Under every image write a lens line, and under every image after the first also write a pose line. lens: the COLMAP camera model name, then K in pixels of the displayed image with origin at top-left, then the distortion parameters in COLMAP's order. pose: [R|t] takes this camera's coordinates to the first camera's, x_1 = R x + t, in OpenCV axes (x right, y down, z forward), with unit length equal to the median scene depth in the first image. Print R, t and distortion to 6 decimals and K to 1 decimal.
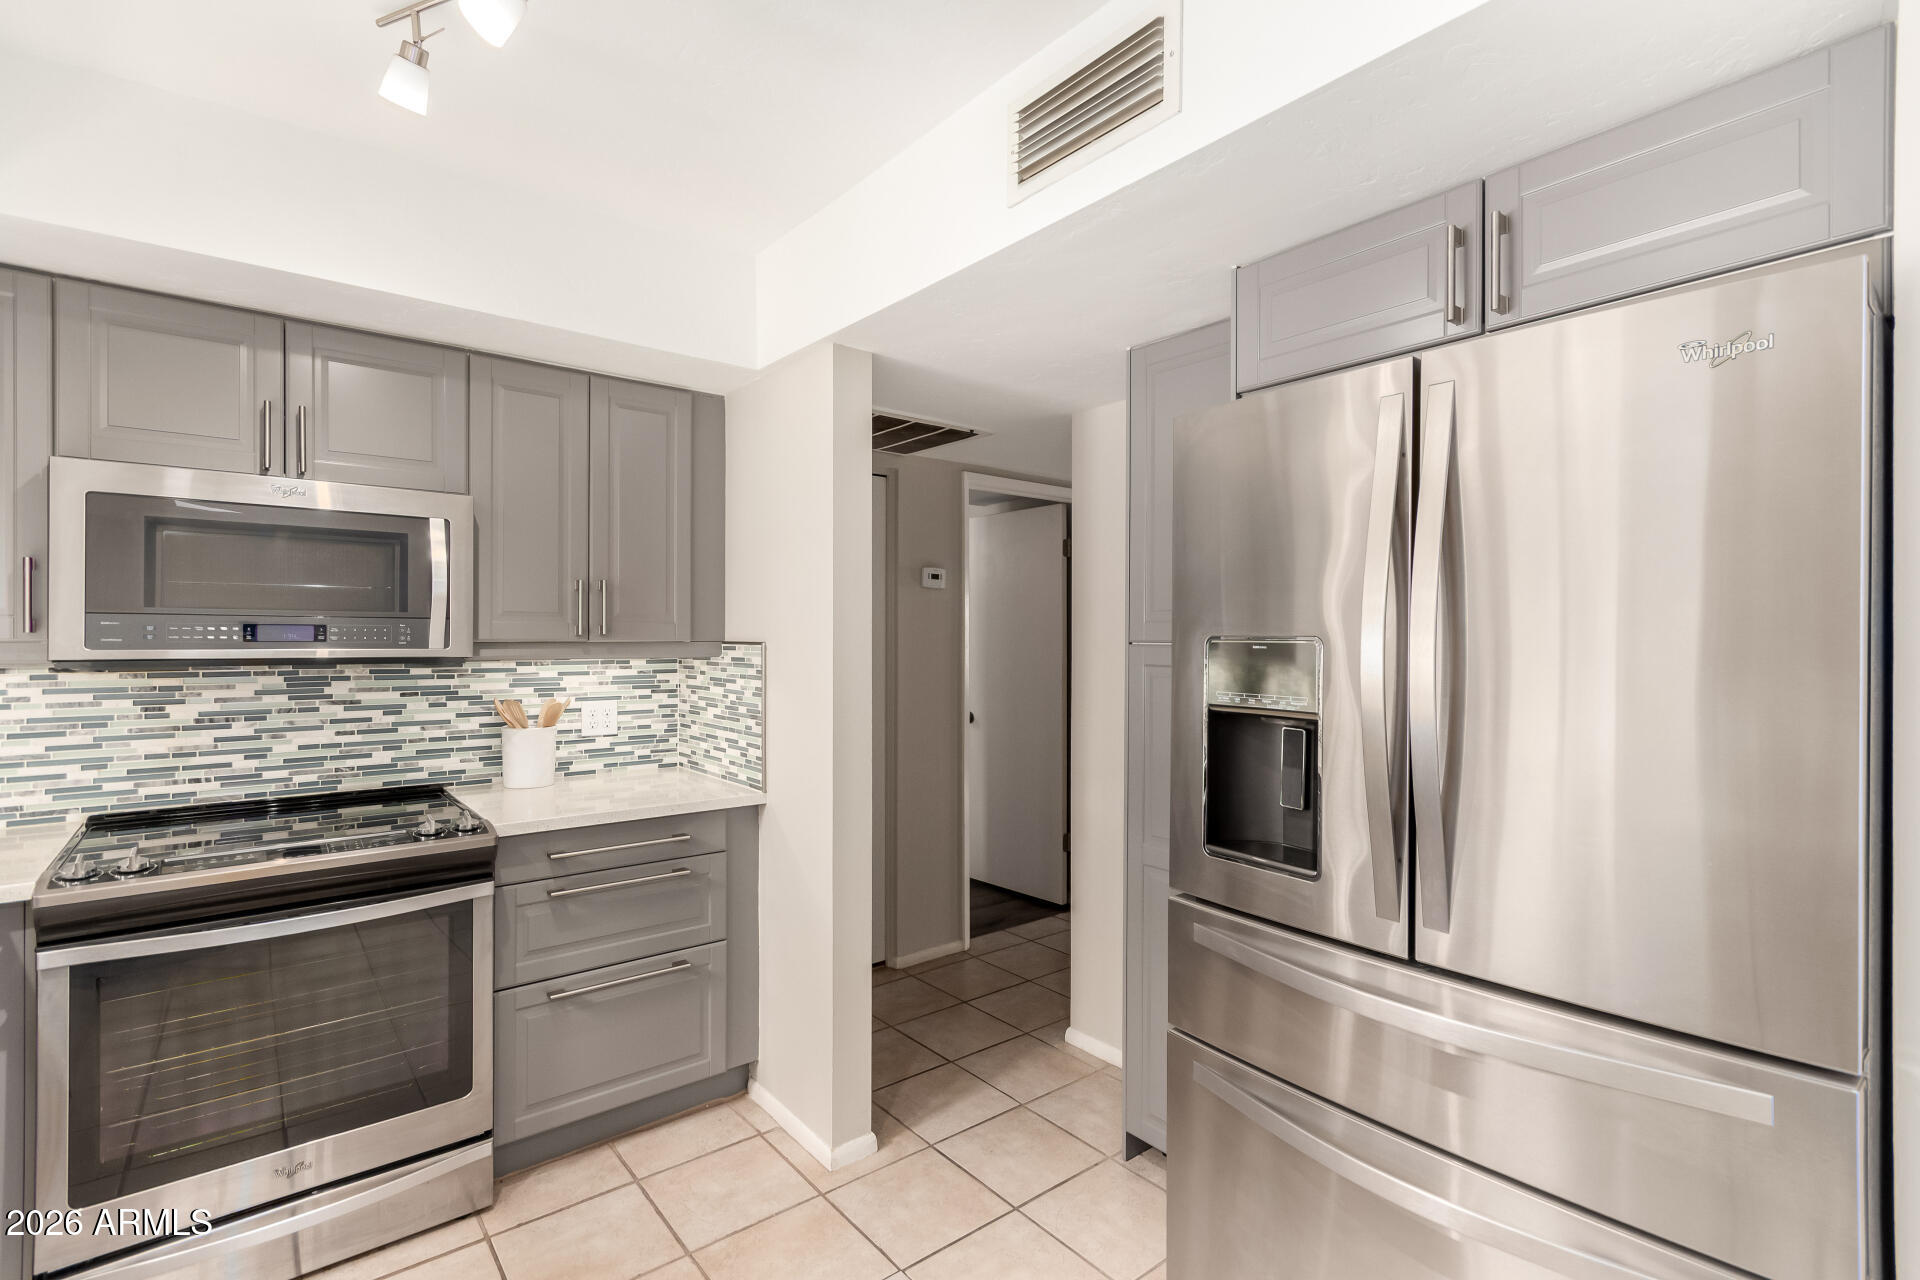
lens RADIAL K [[896.3, 0, 965.9], [0, 896.3, 648.8], [0, 0, 1]] dist [0.005317, 0.001488]
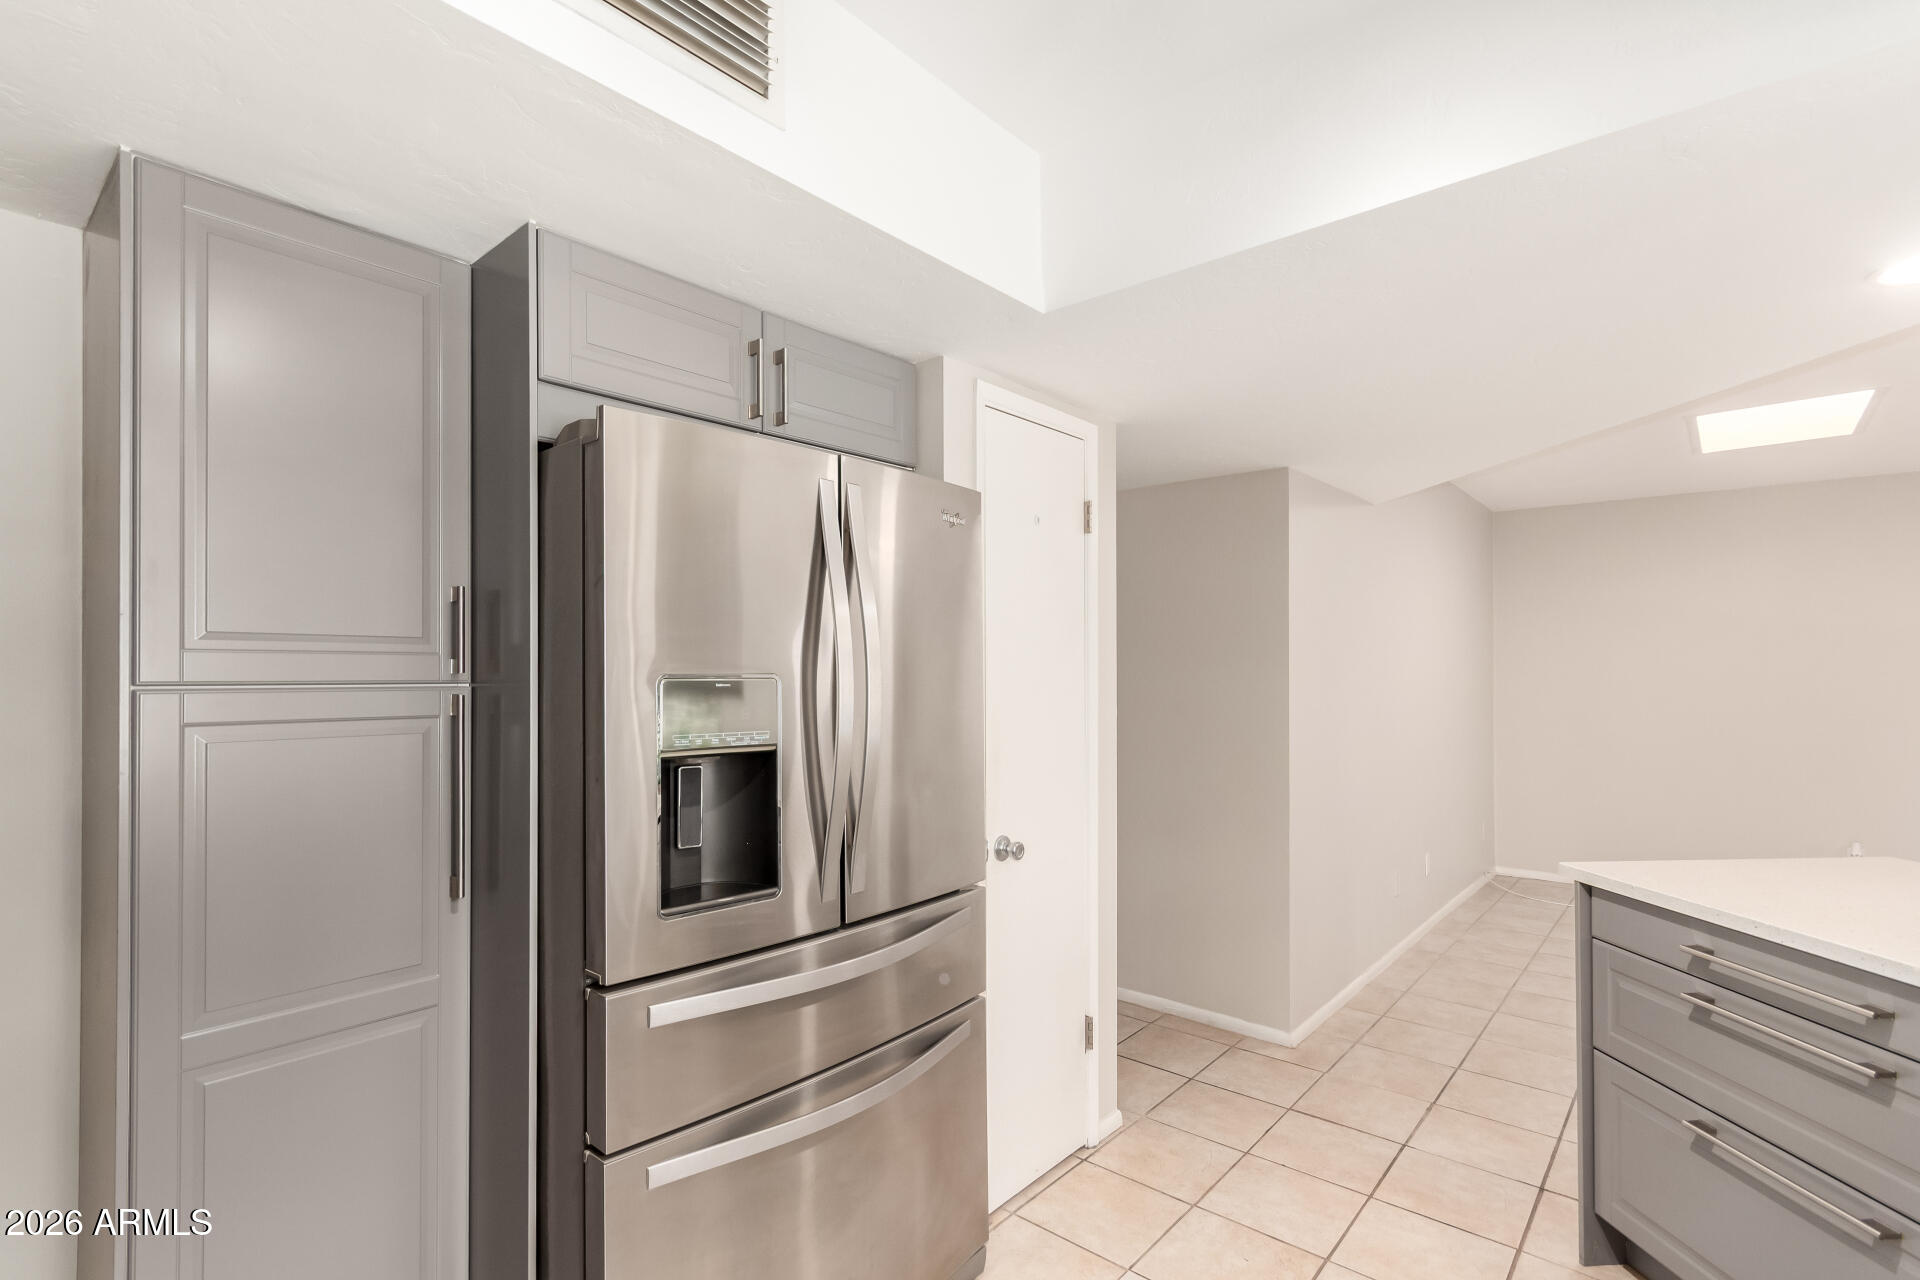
lens RADIAL K [[896.3, 0, 927.4], [0, 896.3, 660.0], [0, 0, 1]] dist [0.005317, 0.001488]
pose [[-0.158773, 0.002044, 0.987313, -0.704938], [-0.003203, 0.999992, -0.002585, -0.028826], [-0.987310, -0.003572, -0.158765, 0.962479]]
